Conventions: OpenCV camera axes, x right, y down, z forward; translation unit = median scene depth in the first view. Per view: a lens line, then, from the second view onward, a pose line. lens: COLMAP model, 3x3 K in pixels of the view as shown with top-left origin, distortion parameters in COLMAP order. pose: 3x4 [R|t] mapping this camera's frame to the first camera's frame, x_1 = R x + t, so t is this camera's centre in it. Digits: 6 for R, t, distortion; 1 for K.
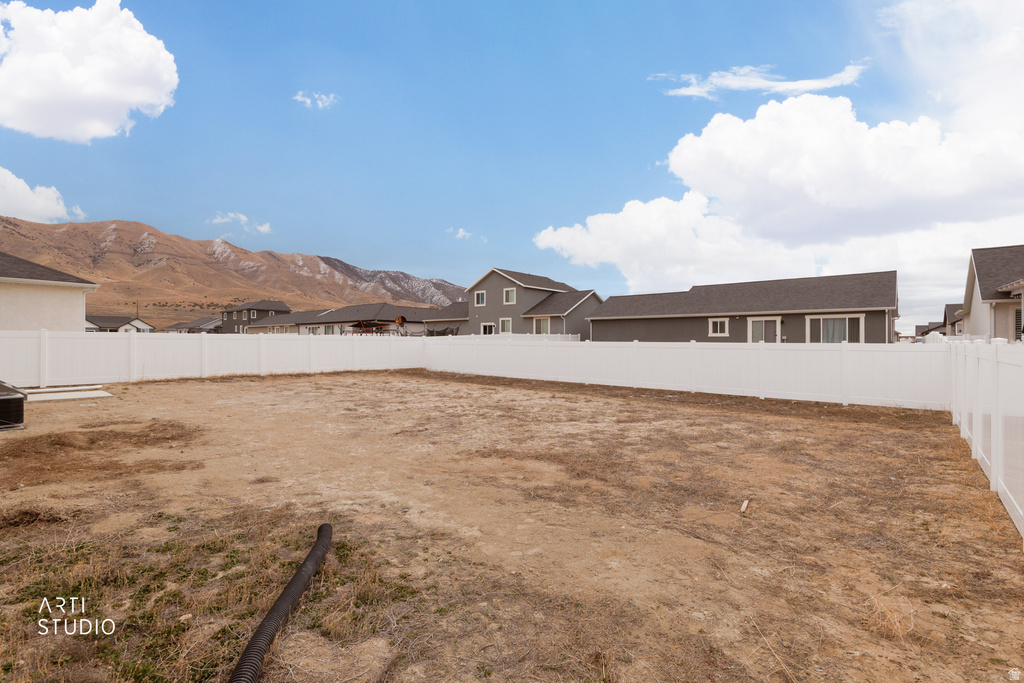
lens RADIAL K [[451.8, 0, 508.6], [0, 451.8, 341.7], [0, 0, 1]] dist [0.009594, -0.001312]
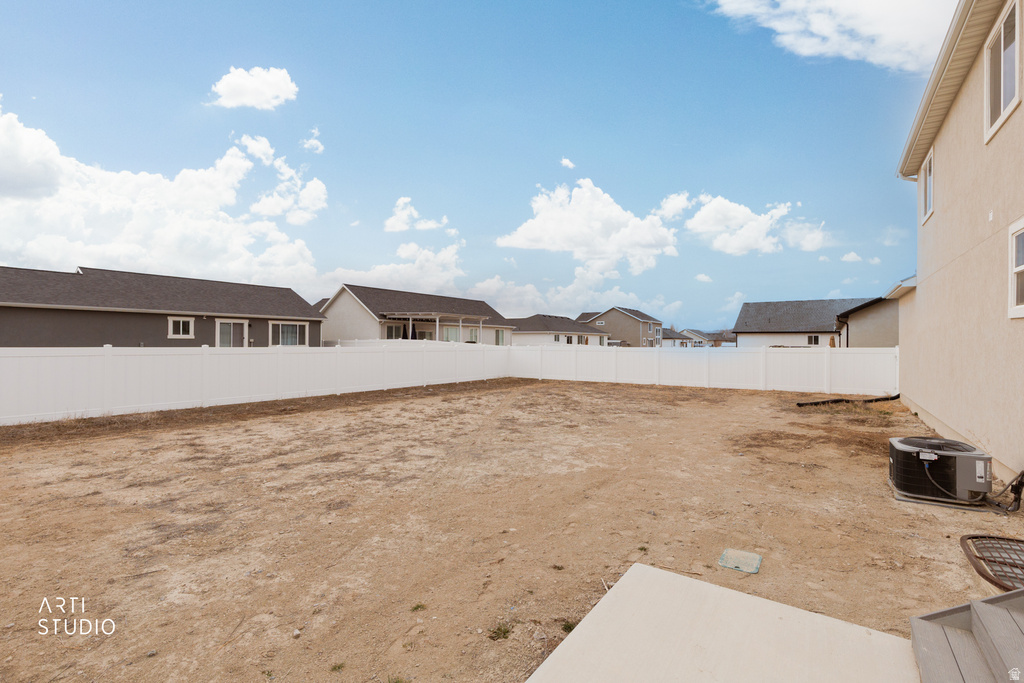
lens RADIAL K [[451.8, 0, 512.1], [0, 451.8, 343.8], [0, 0, 1]] dist [0.009594, -0.001312]
pose [[-0.093221, 0.001183, 0.995645, -0.458434], [0.007873, 0.999969, -0.000451, 0.002897], [-0.995614, 0.007796, -0.093227, 0.504986]]
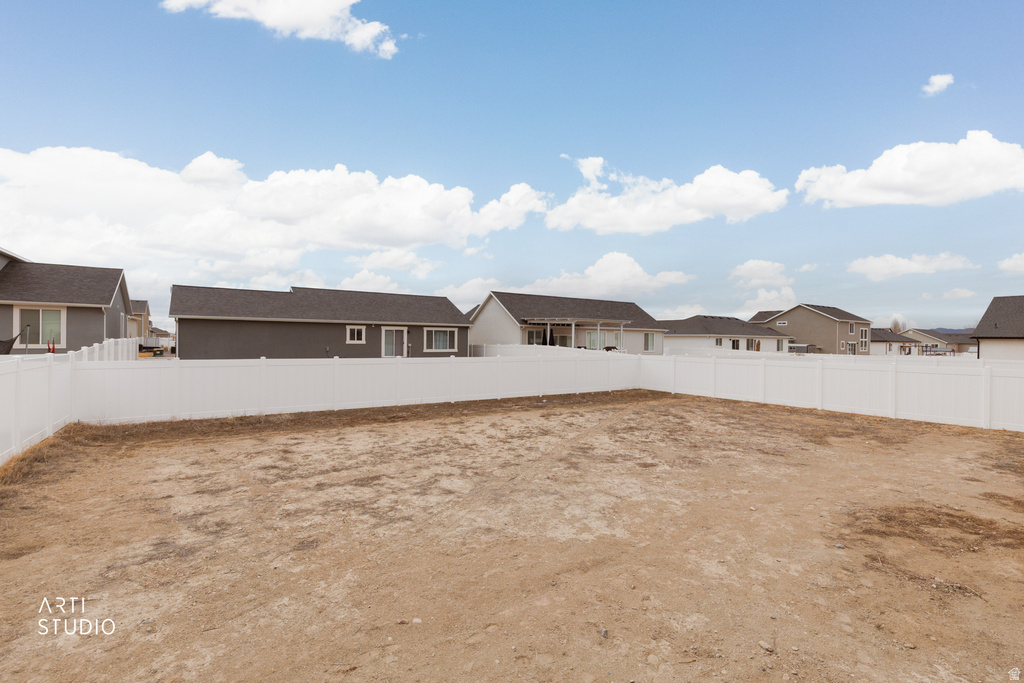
lens RADIAL K [[451.8, 0, 510.3], [0, 451.8, 334.3], [0, 0, 1]] dist [0.009594, -0.001312]
pose [[0.268212, 0.021601, 0.963118, -0.429347], [-0.000008, 0.999749, -0.022421, -0.011558], [-0.963360, 0.006006, 0.268145, 0.438227]]
